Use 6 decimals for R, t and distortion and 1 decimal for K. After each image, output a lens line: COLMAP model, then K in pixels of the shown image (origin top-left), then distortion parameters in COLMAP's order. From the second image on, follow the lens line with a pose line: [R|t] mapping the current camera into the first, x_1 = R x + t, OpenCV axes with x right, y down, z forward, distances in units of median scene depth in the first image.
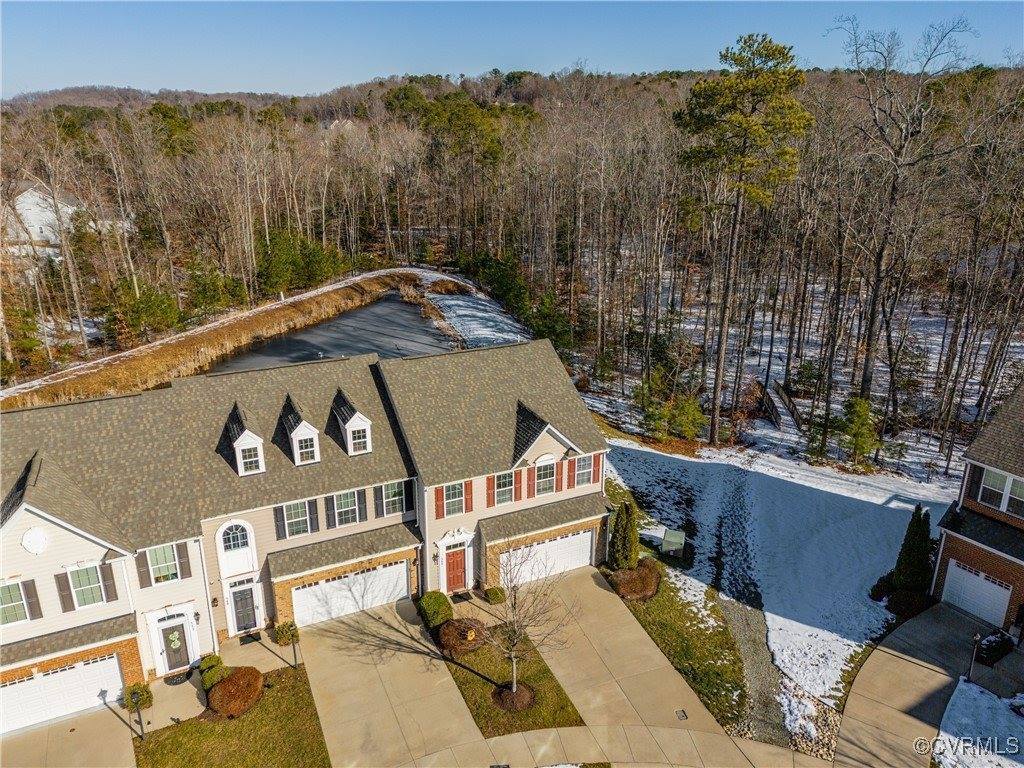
lens RADIAL K [[747.9, 0, 510.9], [0, 747.9, 389.3], [0, 0, 1]] dist [0.086109, -0.079197]
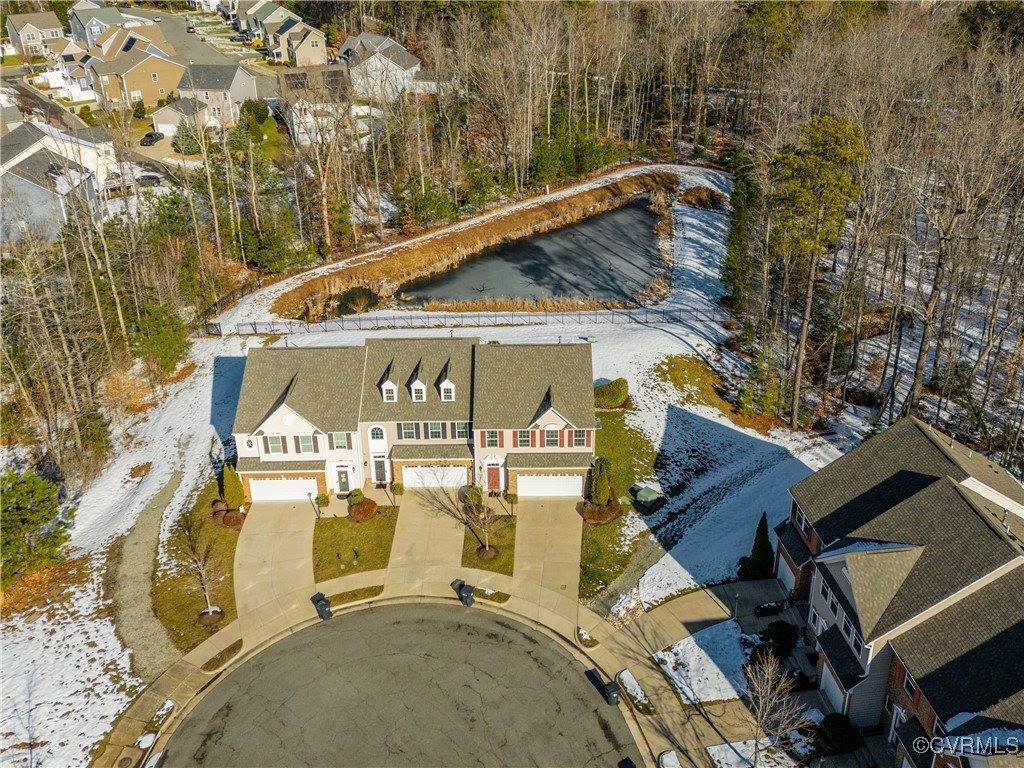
lens RADIAL K [[920.6, 0, 508.8], [0, 920.6, 299.4], [0, 0, 1]] dist [0.094056, -0.096566]
pose [[0.900311, 0.169714, -0.400795, 0.738530], [-0.131542, 0.983882, 0.121135, -0.421846], [0.414893, -0.056338, 0.908124, -0.873659]]
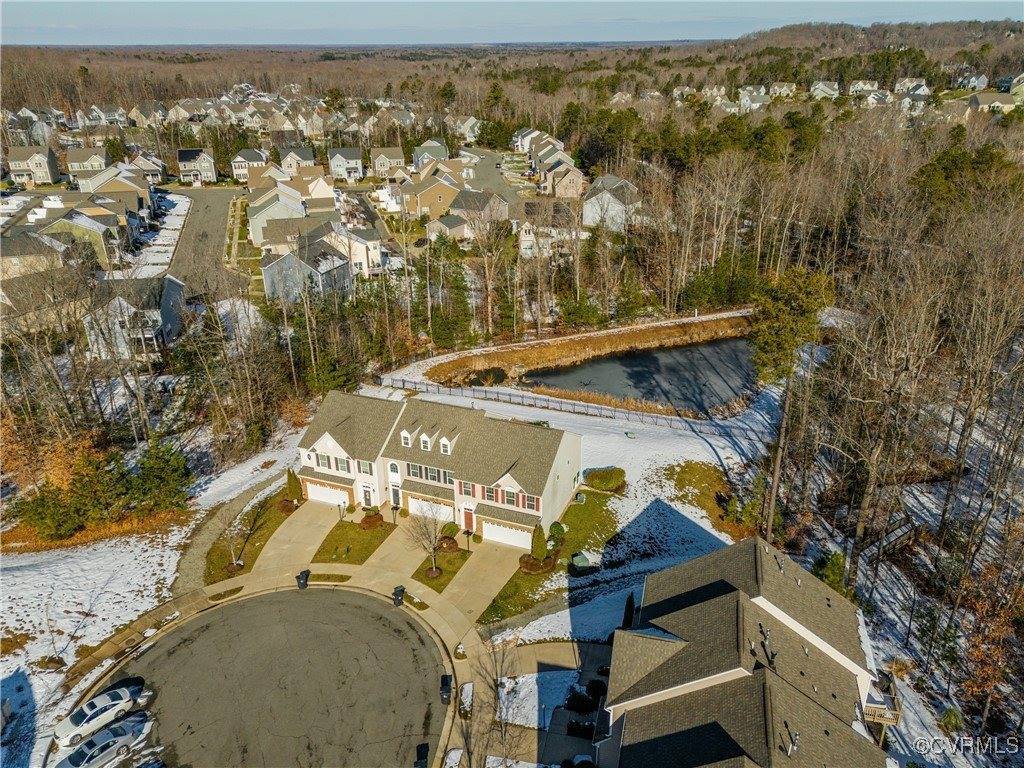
lens RADIAL K [[747.9, 0, 510.9], [0, 747.9, 389.3], [0, 0, 1]] dist [0.086109, -0.079197]
pose [[0.674890, 0.298494, -0.674851, 1.379898], [-0.239341, 0.953639, 0.182449, -0.553628], [0.698025, 0.038386, 0.715044, -0.484748]]
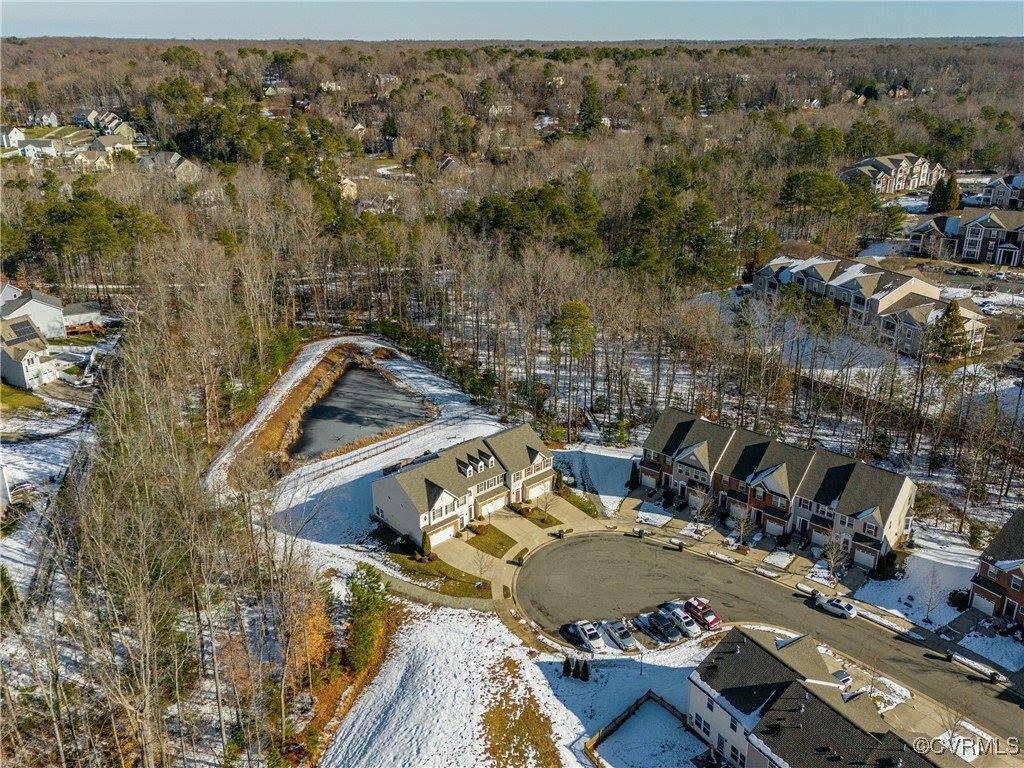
lens RADIAL K [[843.7, 0, 508.8], [0, 843.7, 366.9], [0, 0, 1]] dist [0.113286, -0.123882]
pose [[0.956613, -0.107022, 0.270995, -1.148231], [0.100835, 0.994226, 0.036695, -0.525864], [-0.273358, -0.007777, 0.961881, -2.870529]]
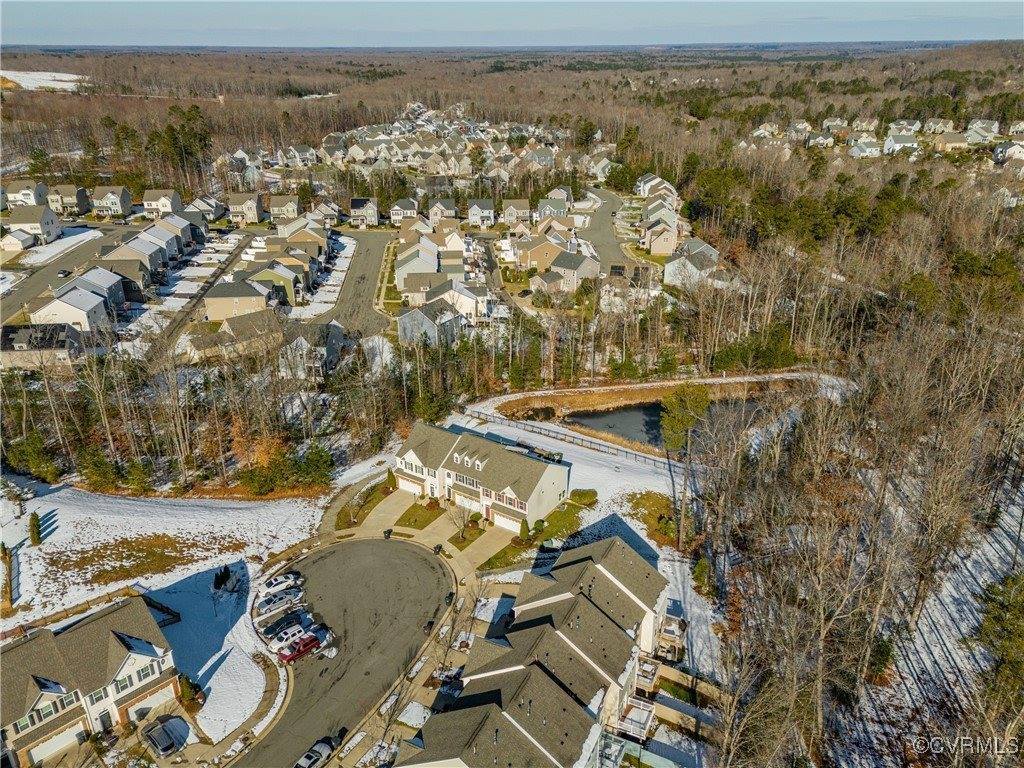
lens RADIAL K [[747.9, 0, 510.9], [0, 747.9, 389.3], [0, 0, 1]] dist [0.086109, -0.079197]
pose [[0.511156, 0.347610, -0.786058, 2.619414], [-0.284839, 0.931393, 0.226656, -1.159112], [0.810917, 0.108044, 0.575100, -1.035932]]
